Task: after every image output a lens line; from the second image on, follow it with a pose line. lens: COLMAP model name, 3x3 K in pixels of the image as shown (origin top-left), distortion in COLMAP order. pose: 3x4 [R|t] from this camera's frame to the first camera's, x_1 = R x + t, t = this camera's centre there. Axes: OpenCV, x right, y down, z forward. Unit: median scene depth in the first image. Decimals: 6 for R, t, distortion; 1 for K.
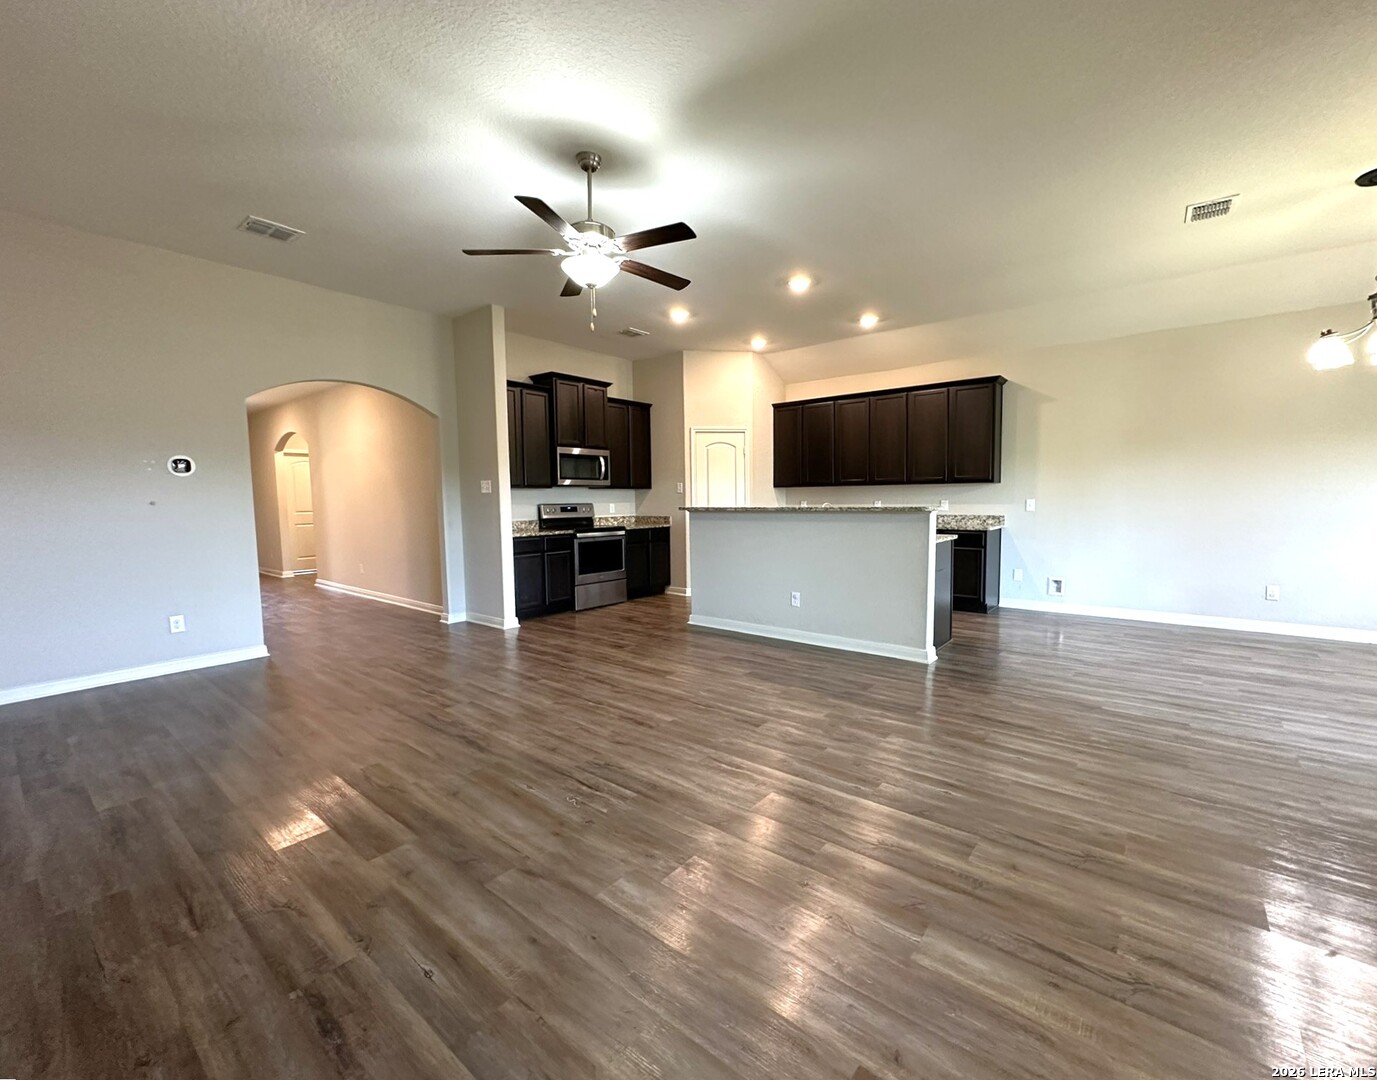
lens RADIAL K [[558.5, 0, 693.0], [0, 558.5, 538.2], [0, 0, 1]] dist [0.000219, 0.000010]
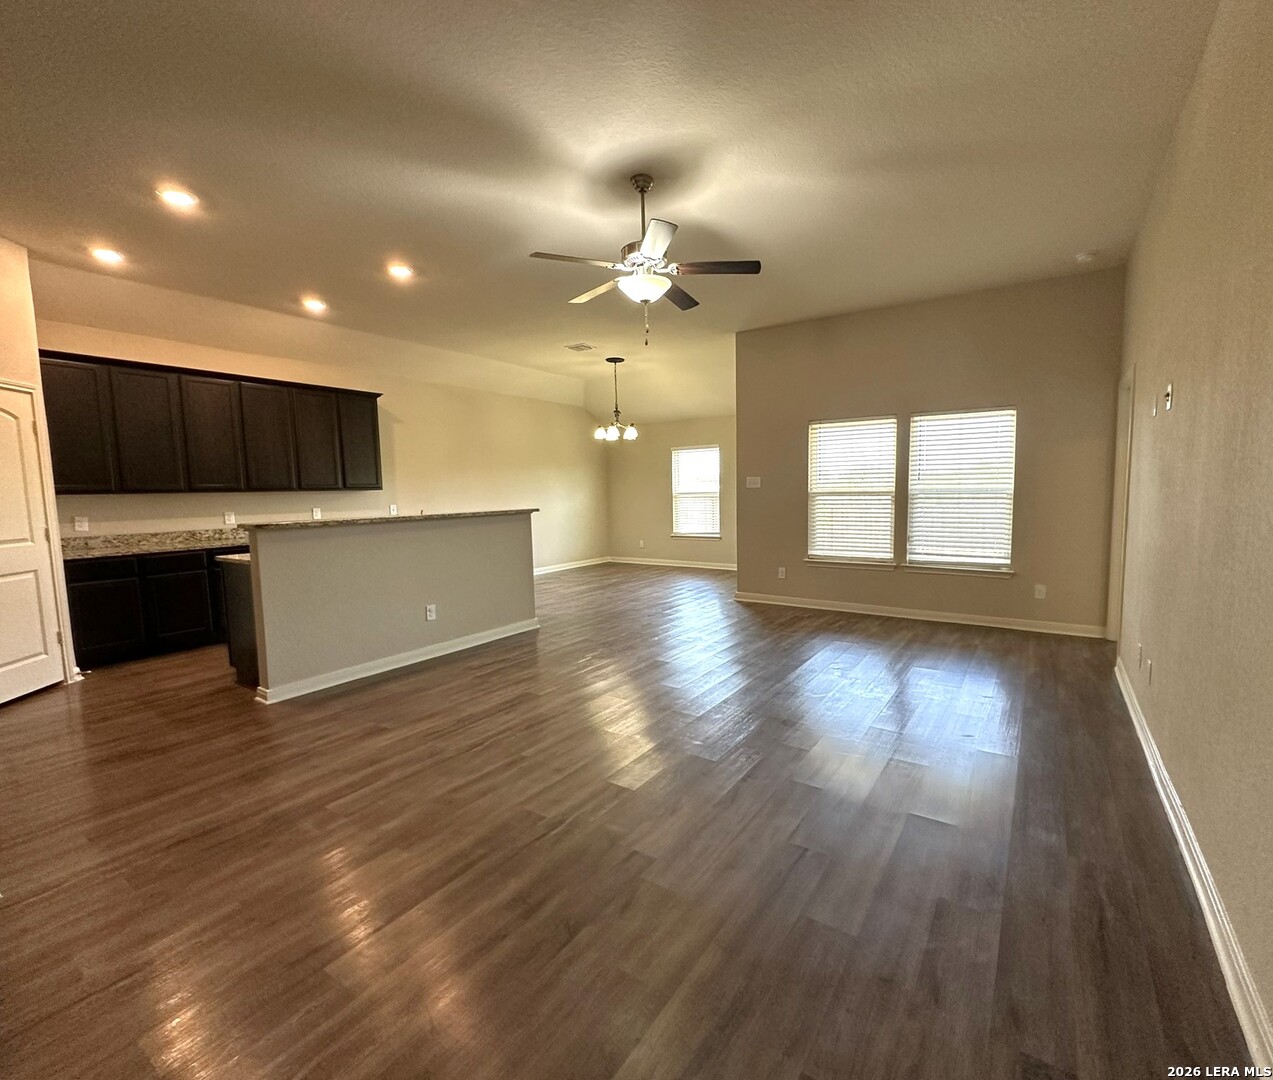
lens RADIAL K [[619.7, 0, 638.2], [0, 619.7, 544.7], [0, 0, 1]] dist [0.001868, 0.000231]
pose [[-0.068535, -0.077876, 0.994605, -0.930589], [0.102852, 0.991085, 0.084688, -0.059564], [-0.992333, 0.108101, -0.059914, 0.766636]]
